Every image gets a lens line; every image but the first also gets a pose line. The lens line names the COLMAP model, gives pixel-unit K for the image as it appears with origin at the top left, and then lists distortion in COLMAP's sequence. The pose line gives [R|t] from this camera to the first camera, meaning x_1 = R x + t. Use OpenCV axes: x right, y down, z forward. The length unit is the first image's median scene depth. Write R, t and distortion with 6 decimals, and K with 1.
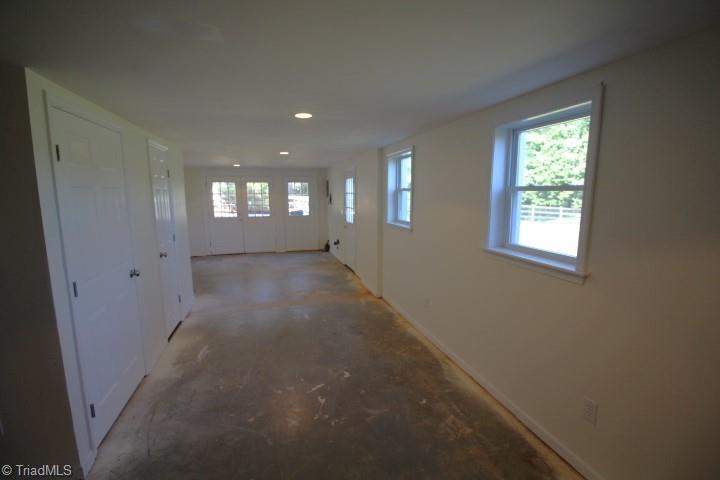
lens RADIAL K [[332.3, 0, 366.7], [0, 332.3, 239.1], [0, 0, 1]] dist [-0.000125, -0.012079]
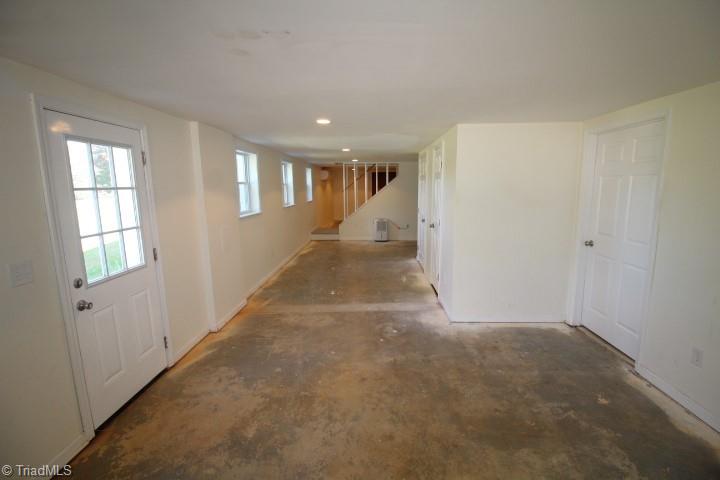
lens RADIAL K [[332.3, 0, 366.7], [0, 332.3, 239.1], [0, 0, 1]] dist [-0.000125, -0.012079]
pose [[-0.949518, -0.040496, 0.311088, -0.623627], [0.051785, 0.957798, 0.282740, -0.254479], [-0.309409, 0.284577, -0.907349, 1.902697]]
